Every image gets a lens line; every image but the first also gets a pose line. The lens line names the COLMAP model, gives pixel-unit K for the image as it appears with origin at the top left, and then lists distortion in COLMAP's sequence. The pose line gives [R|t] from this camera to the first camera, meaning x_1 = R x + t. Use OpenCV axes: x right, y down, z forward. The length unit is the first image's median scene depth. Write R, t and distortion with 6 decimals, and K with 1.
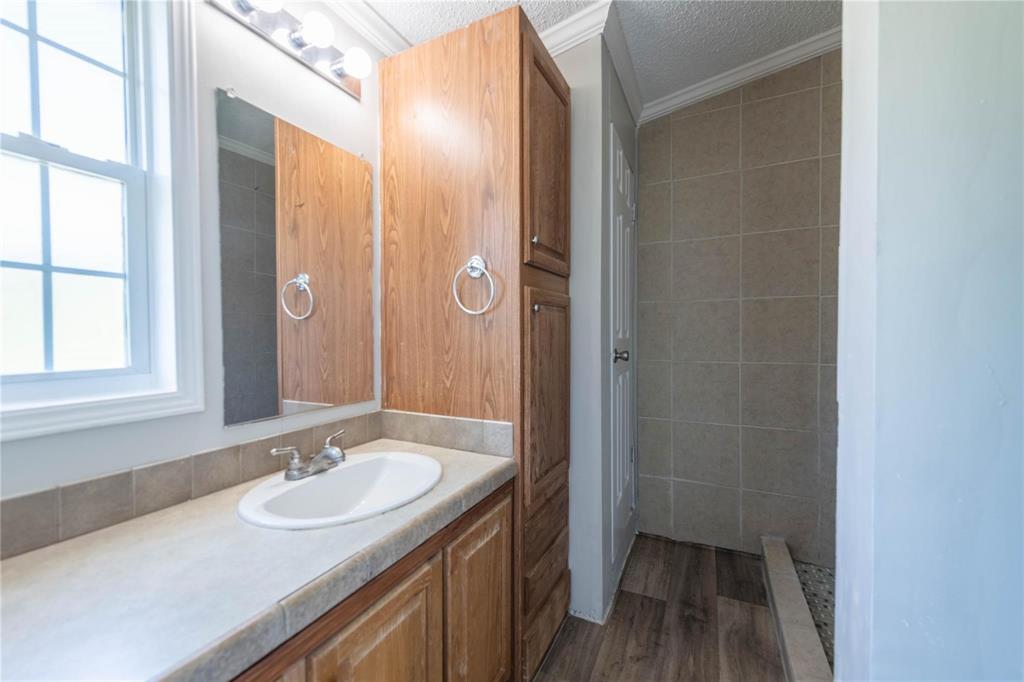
lens RADIAL K [[398.4, 0, 512.0], [0, 398.4, 341.0], [0, 0, 1]] dist [0.002801, 0.000033]
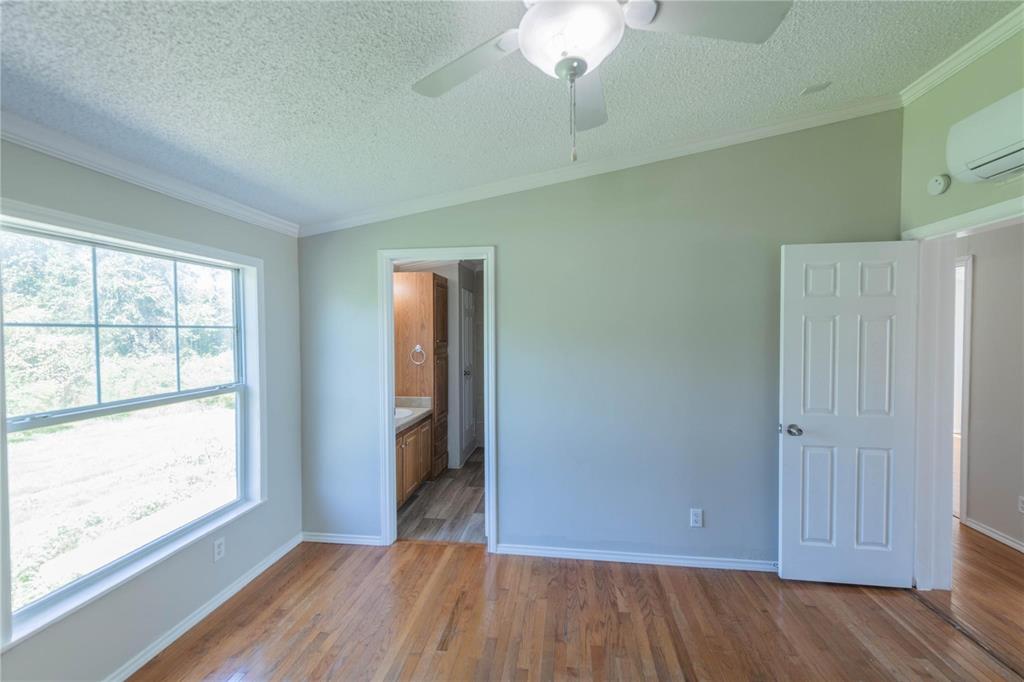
lens RADIAL K [[398.4, 0, 512.0], [0, 398.4, 341.0], [0, 0, 1]] dist [0.002801, 0.000033]
pose [[0.947597, -0.003661, 0.319447, -0.379476], [0.002418, 0.999988, 0.004288, -0.247817], [-0.319459, -0.003291, 0.947594, -2.123472]]
